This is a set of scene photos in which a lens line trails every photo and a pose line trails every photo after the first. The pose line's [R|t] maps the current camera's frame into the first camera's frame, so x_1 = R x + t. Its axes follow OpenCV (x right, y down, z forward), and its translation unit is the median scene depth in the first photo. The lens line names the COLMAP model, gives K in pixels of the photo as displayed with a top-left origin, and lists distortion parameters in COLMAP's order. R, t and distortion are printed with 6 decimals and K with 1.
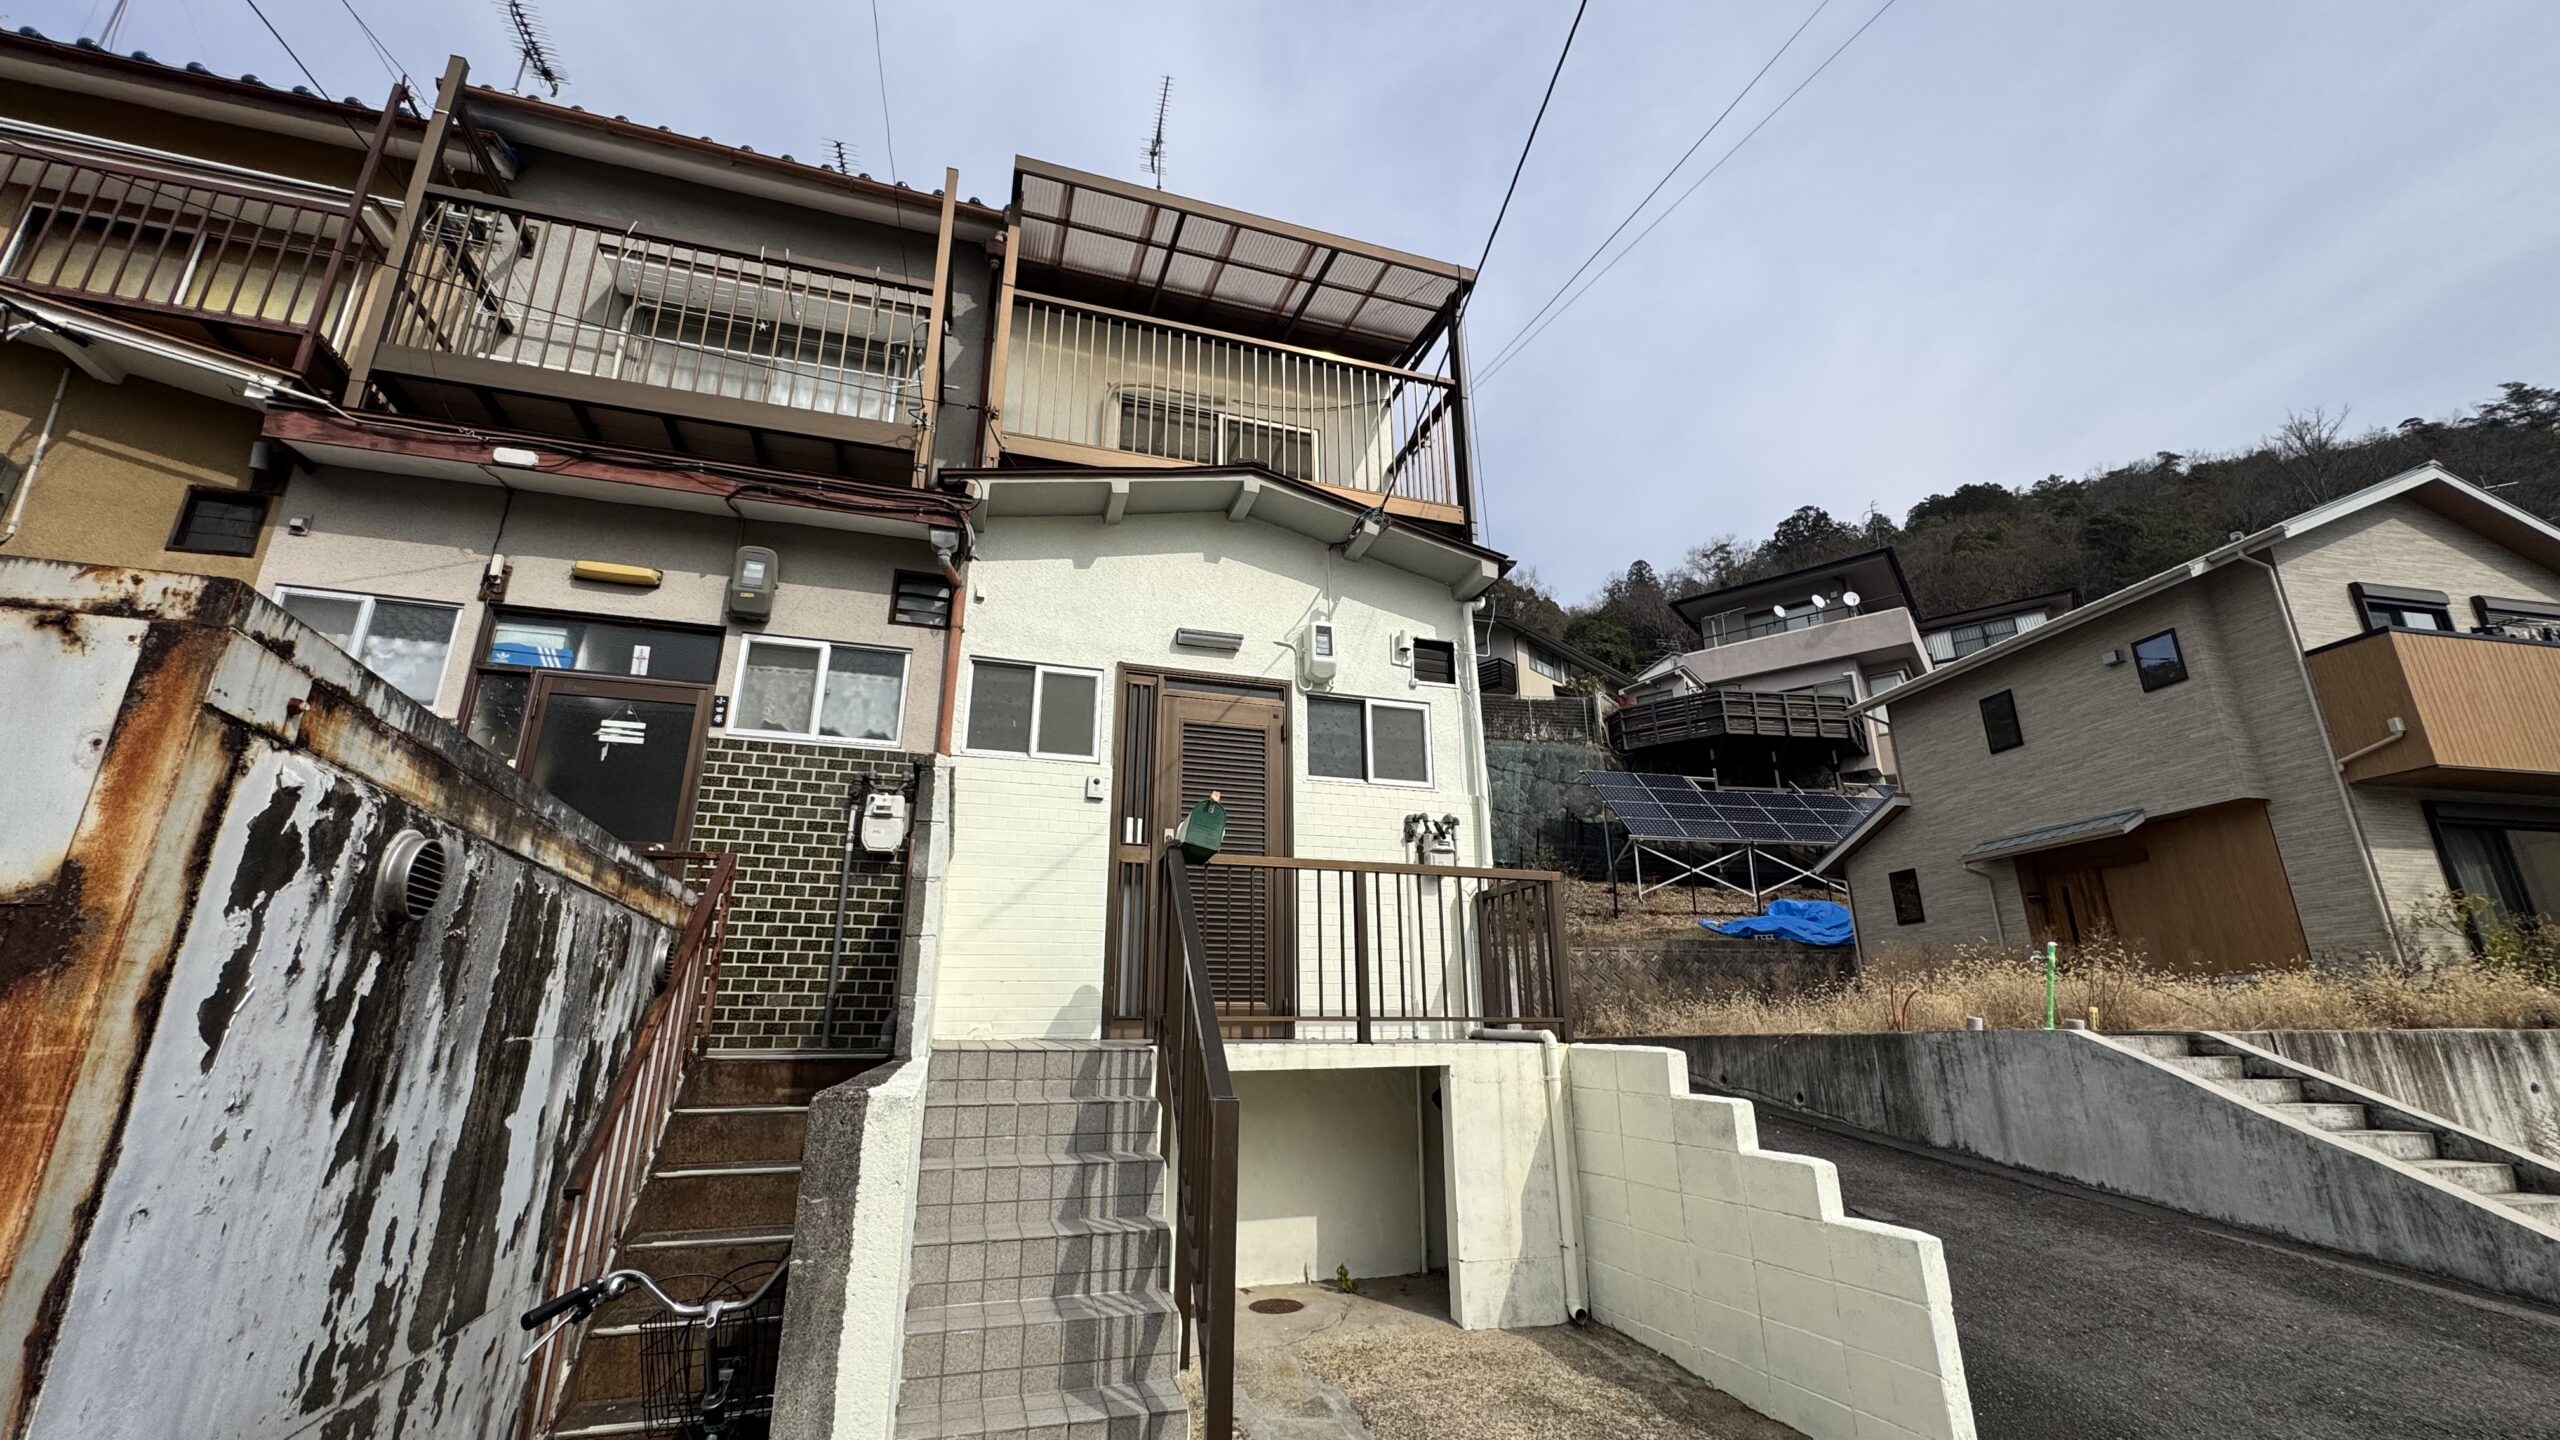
lens RADIAL K [[996.6, 0, 1286.5], [0, 996.6, 735.5], [0, 0, 1]] dist [-0.003611, 0.000444]
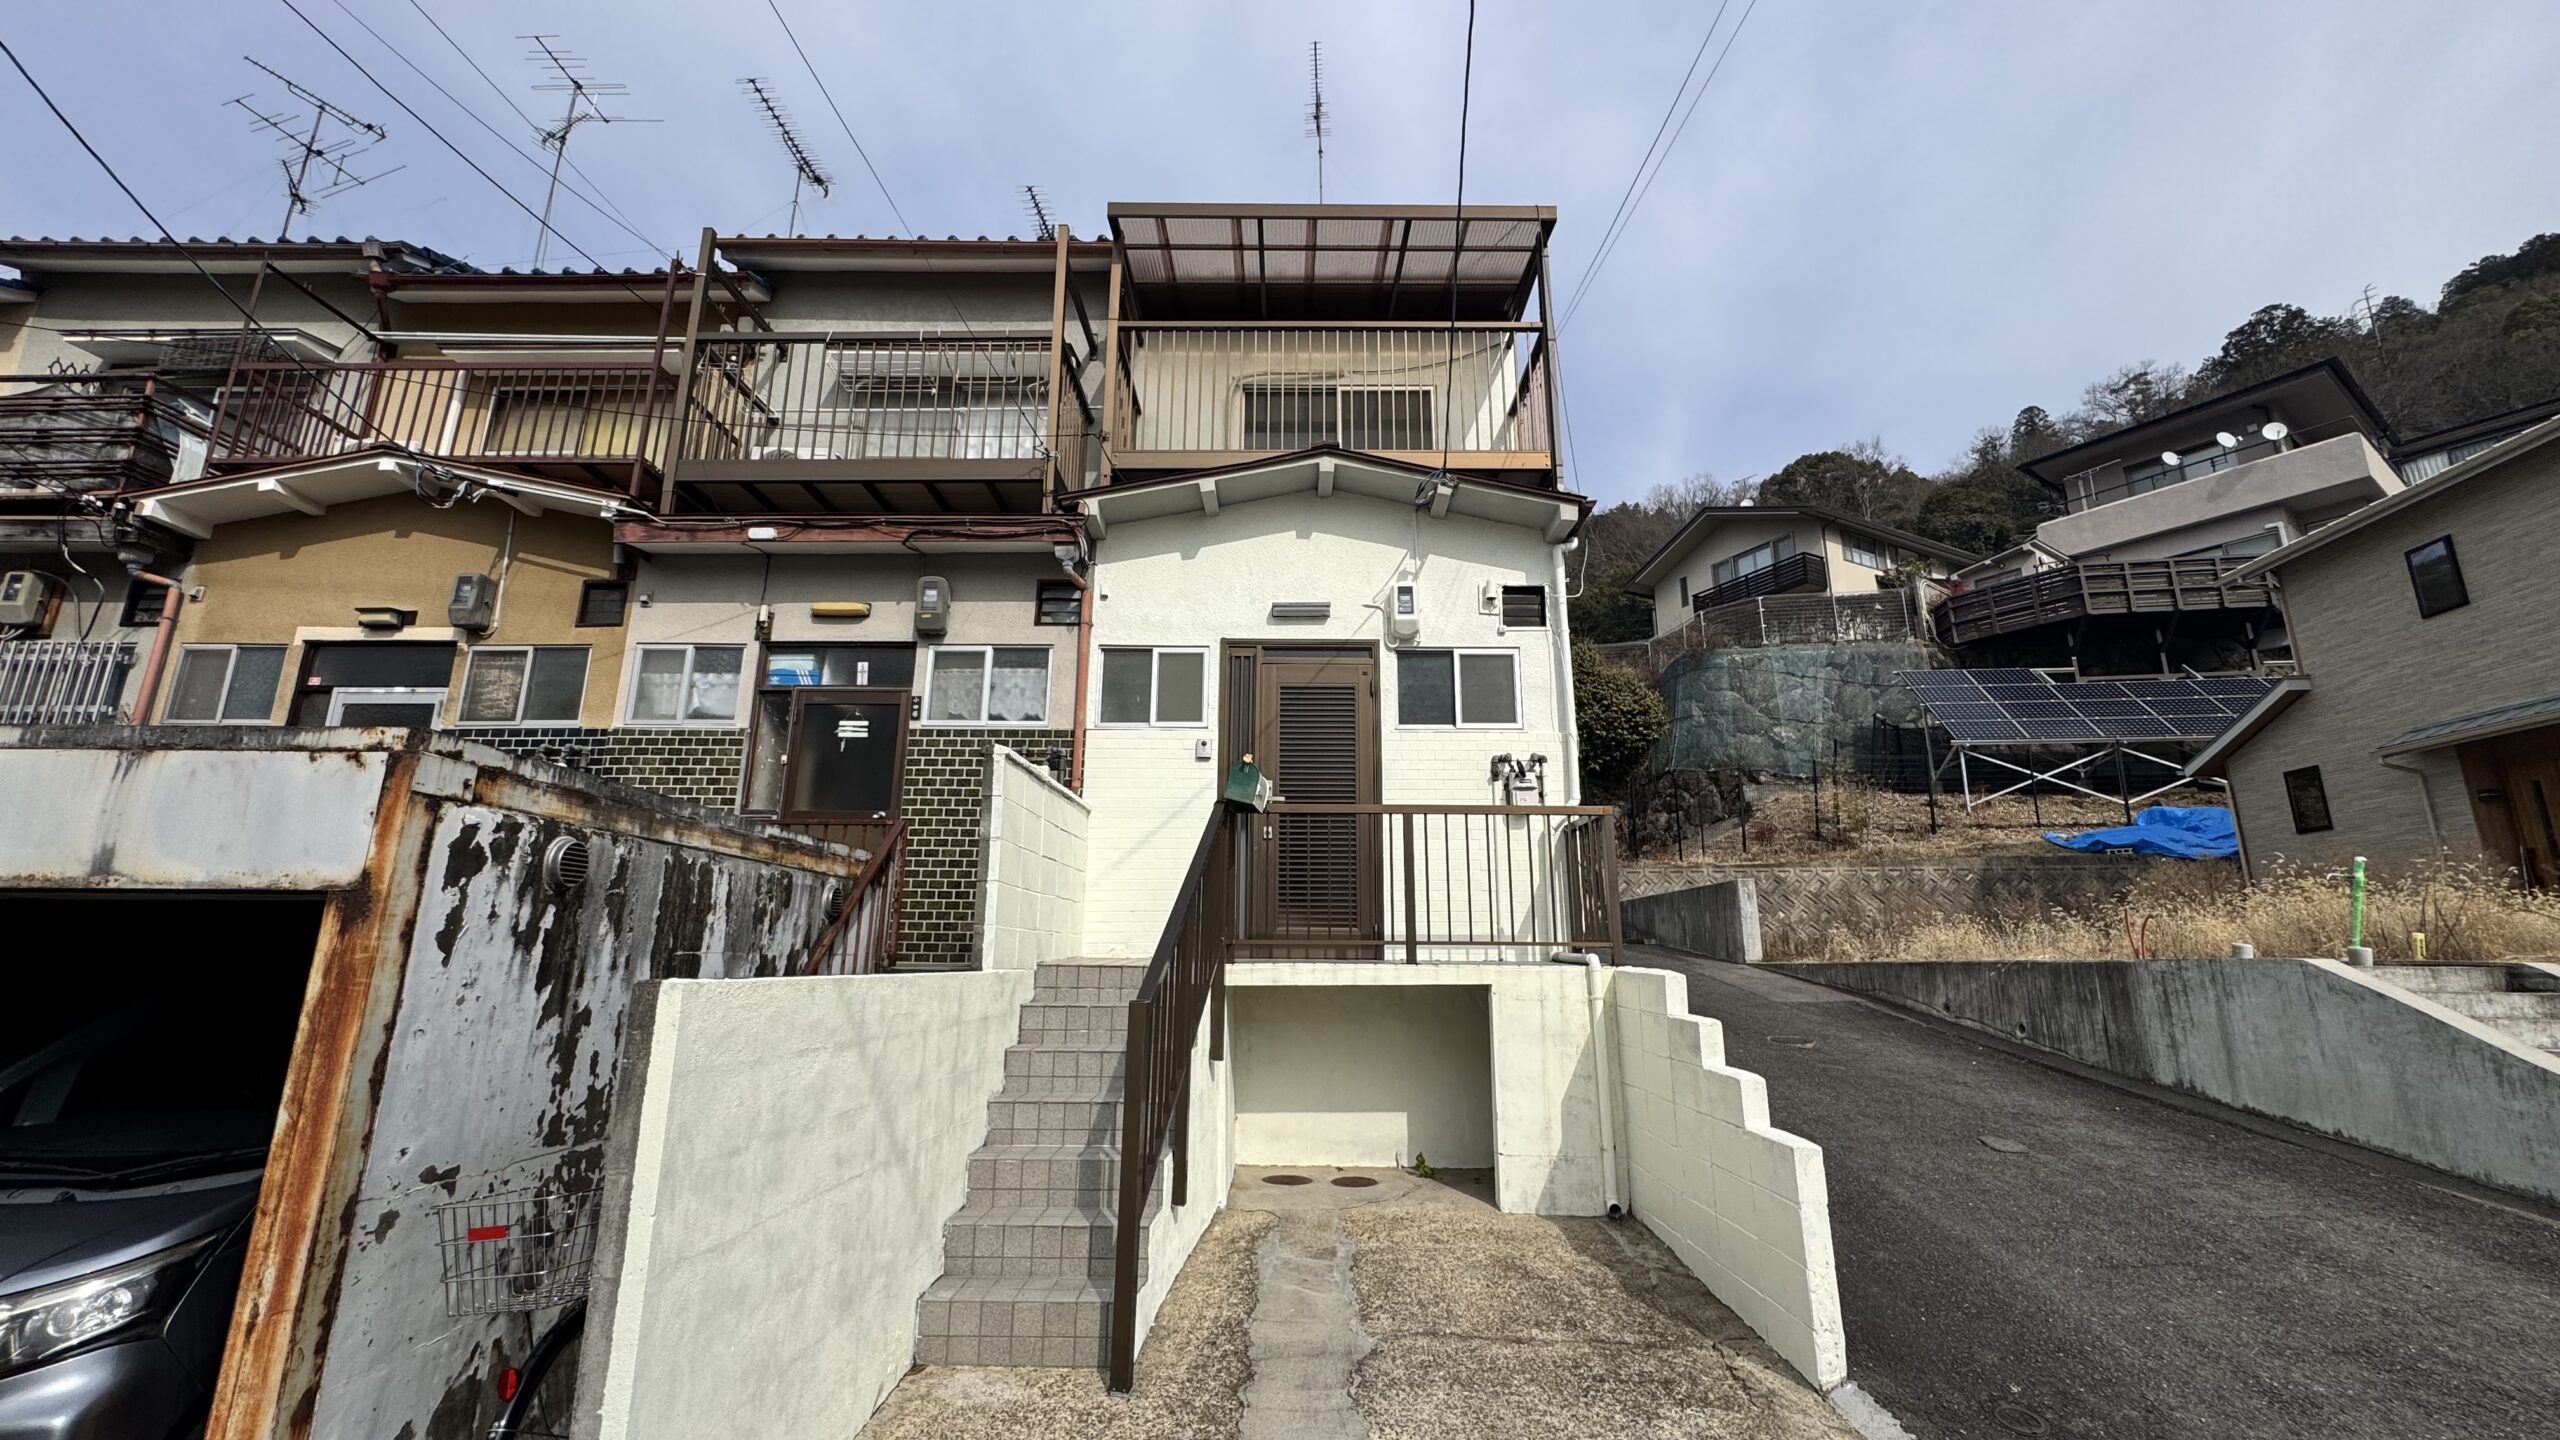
lens RADIAL K [[996.6, 0, 1300.4], [0, 996.6, 732.2], [0, 0, 1]] dist [-0.003611, 0.000444]
pose [[0.953021, -0.057913, -0.297318, 0.287393], [0.078712, 0.995182, 0.058454, -0.028709], [0.292500, -0.079110, 0.952988, -0.093170]]
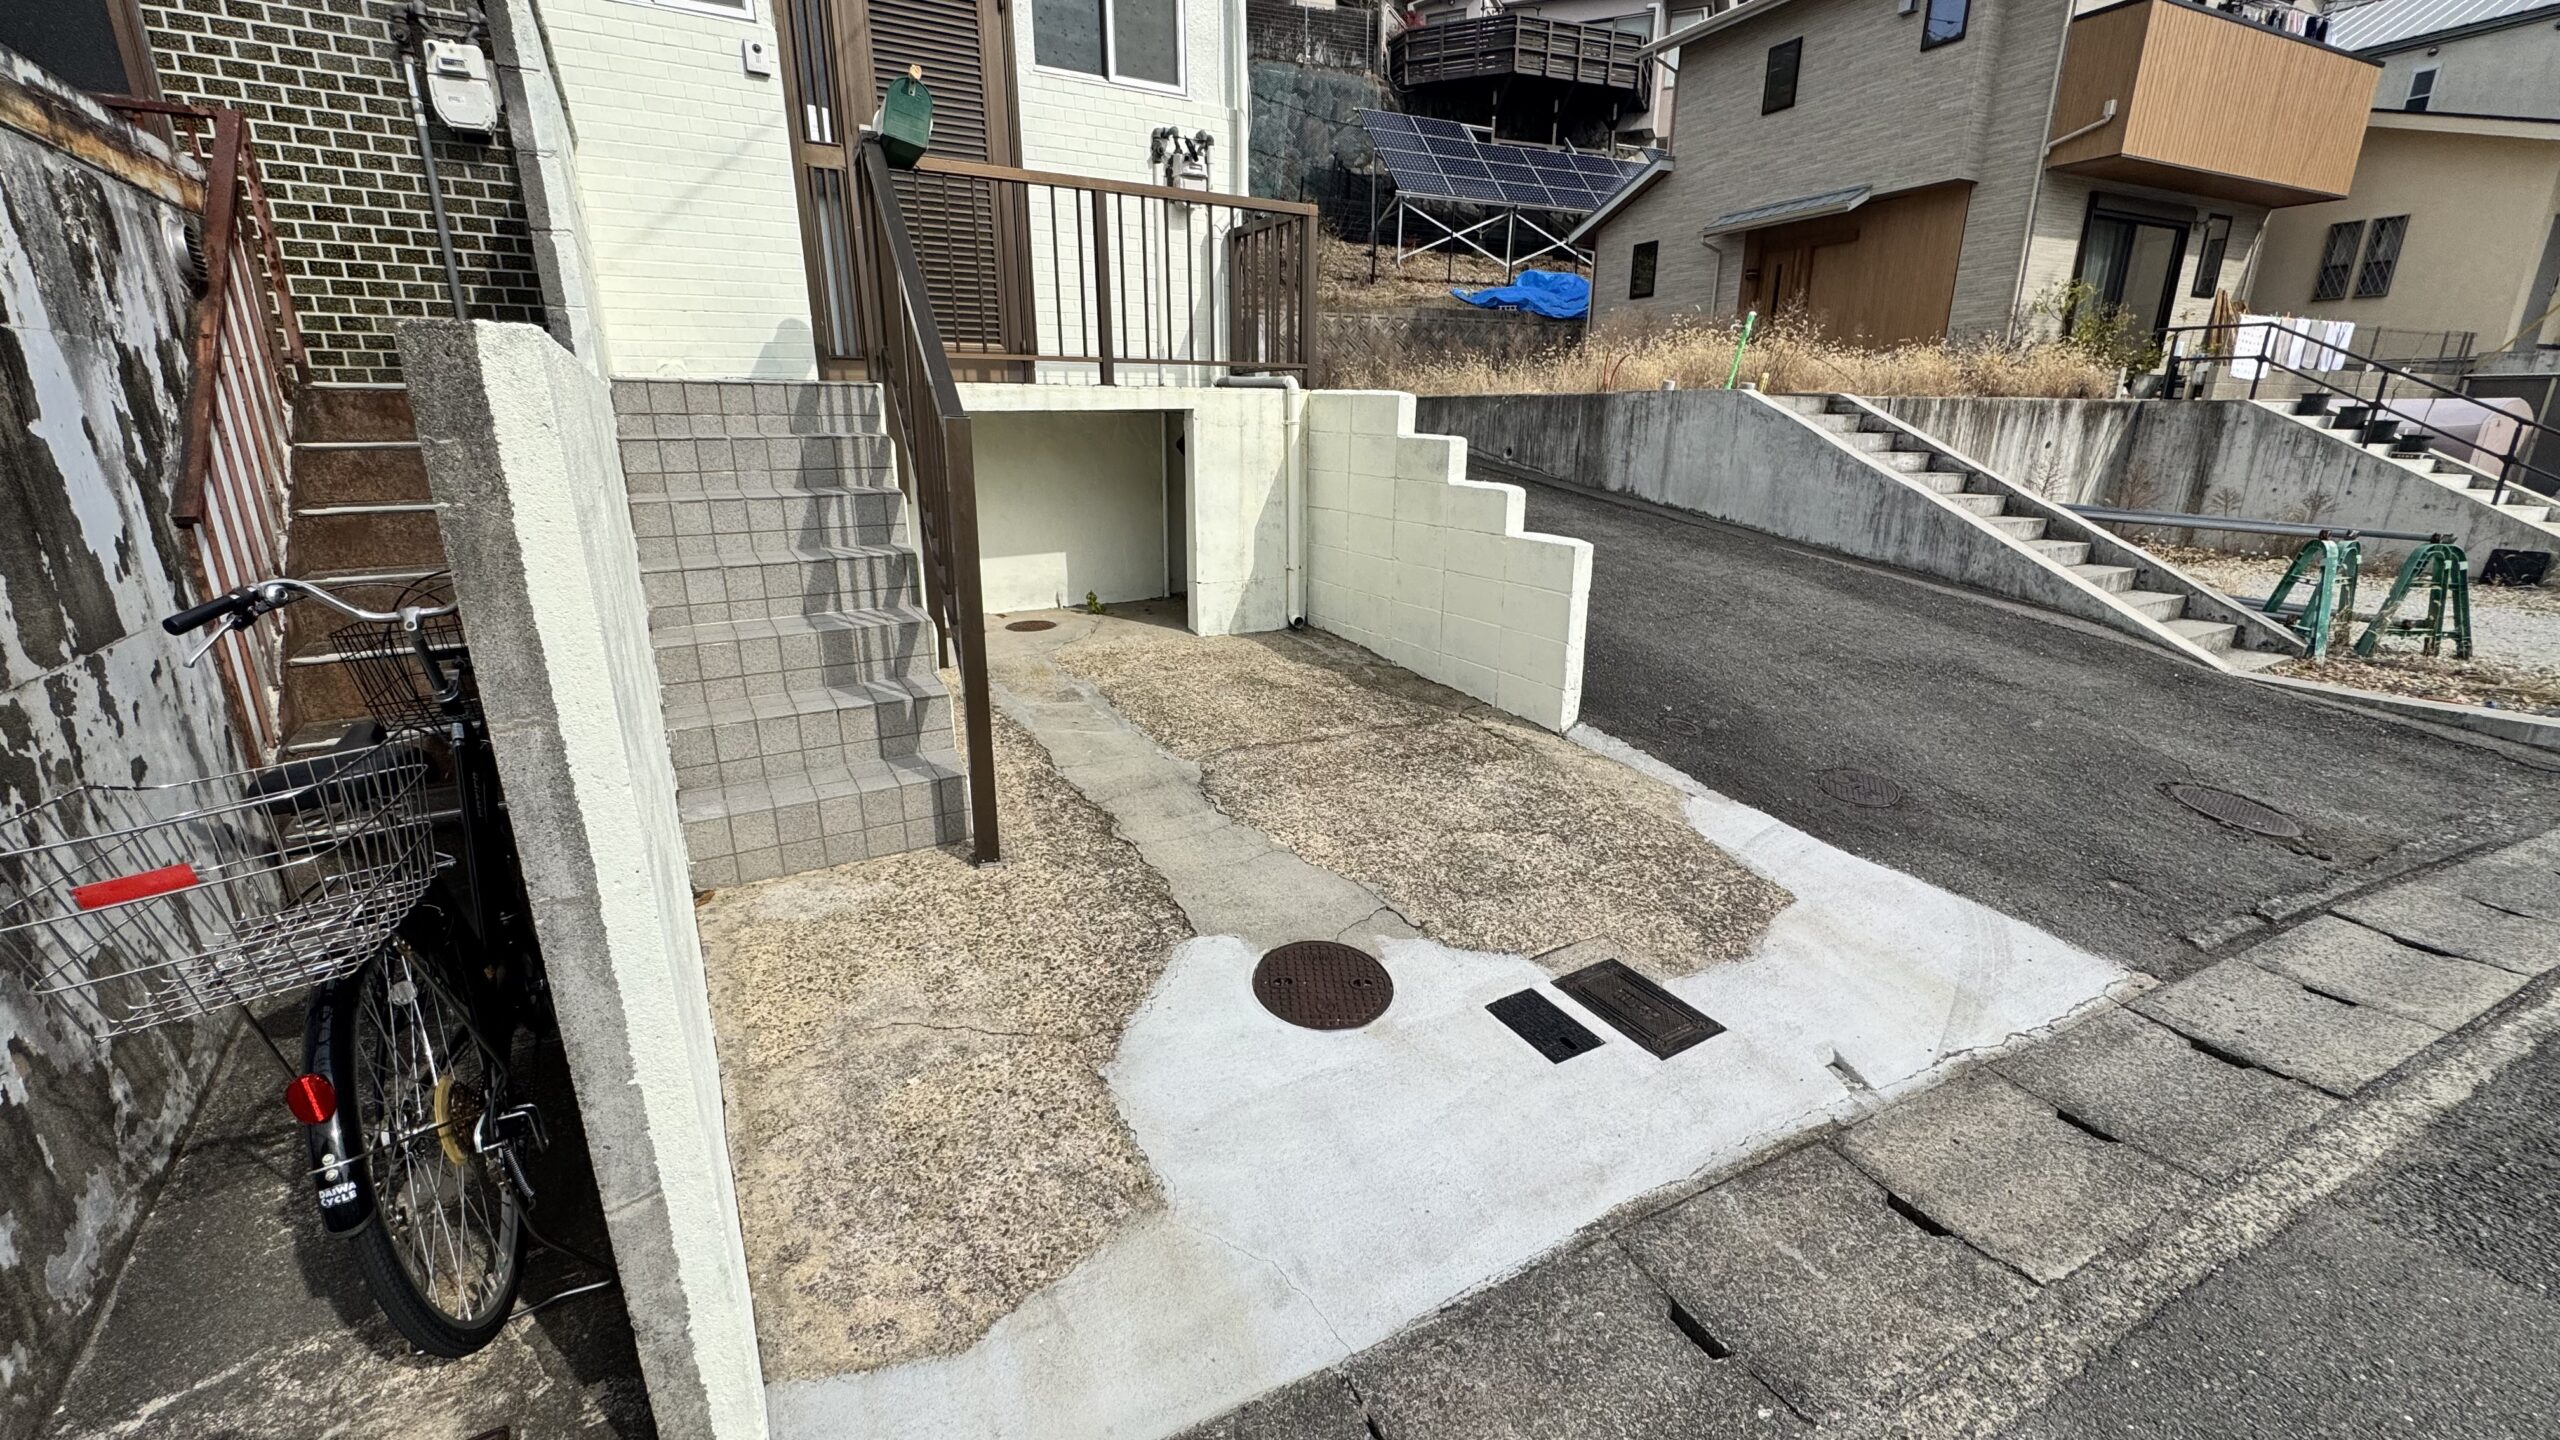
lens RADIAL K [[996.6, 0, 1273.4], [0, 996.6, 703.8], [0, 0, 1]] dist [-0.003611, 0.000444]
pose [[0.974764, -0.056643, 0.215934, 0.007398], [-0.071379, 0.837415, 0.541886, 0.027194], [-0.211520, -0.543624, 0.812239, 0.001832]]
